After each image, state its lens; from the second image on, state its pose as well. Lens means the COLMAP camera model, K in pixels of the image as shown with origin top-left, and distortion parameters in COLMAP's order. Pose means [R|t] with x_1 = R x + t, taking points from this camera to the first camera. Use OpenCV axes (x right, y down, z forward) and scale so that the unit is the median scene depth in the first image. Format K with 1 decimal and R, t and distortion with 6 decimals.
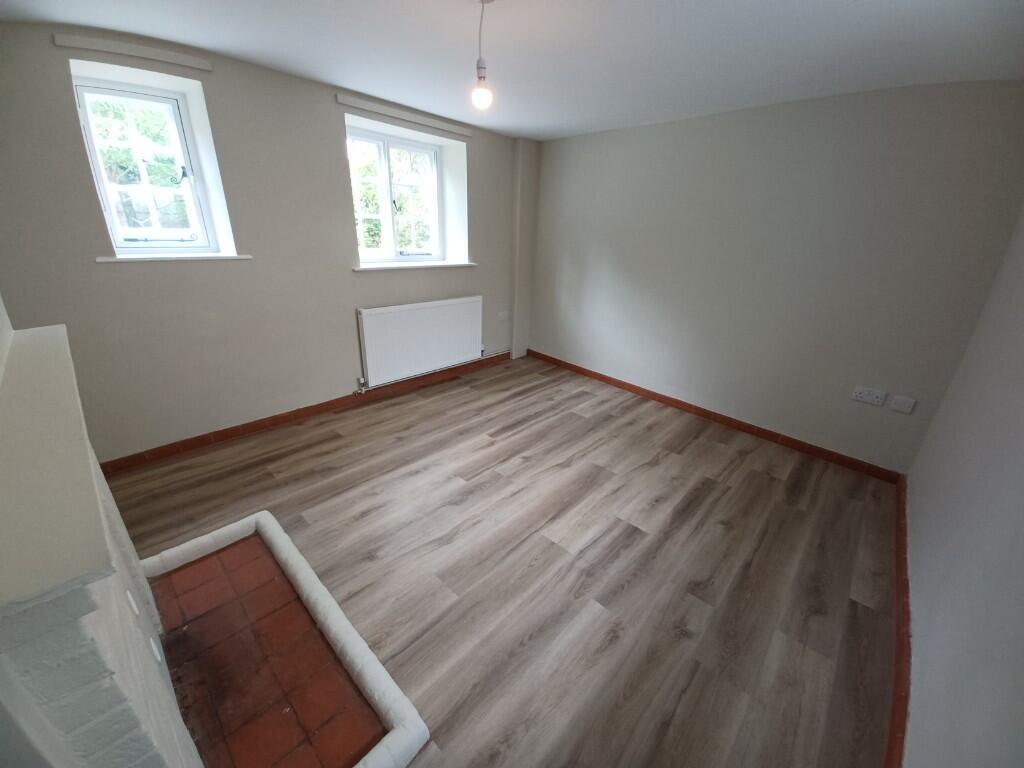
lens RADIAL K [[404.5, 0, 513.9], [0, 404.5, 384.5], [0, 0, 1]] dist [-0.000924, -0.000164]
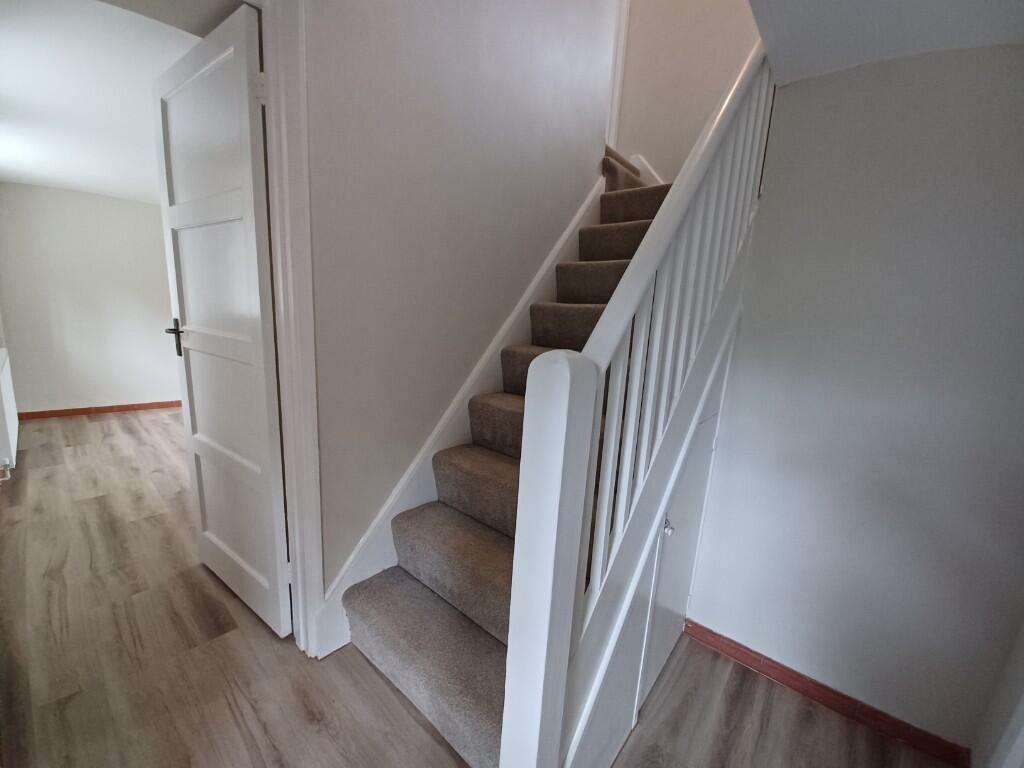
lens RADIAL K [[404.5, 0, 512.7], [0, 404.5, 384.5], [0, 0, 1]] dist [-0.000924, -0.000164]
pose [[-0.033741, -0.216263, 0.975752, -1.204779], [0.306156, 0.927136, 0.216074, -0.015894], [-0.951383, 0.306023, 0.034928, 0.020932]]
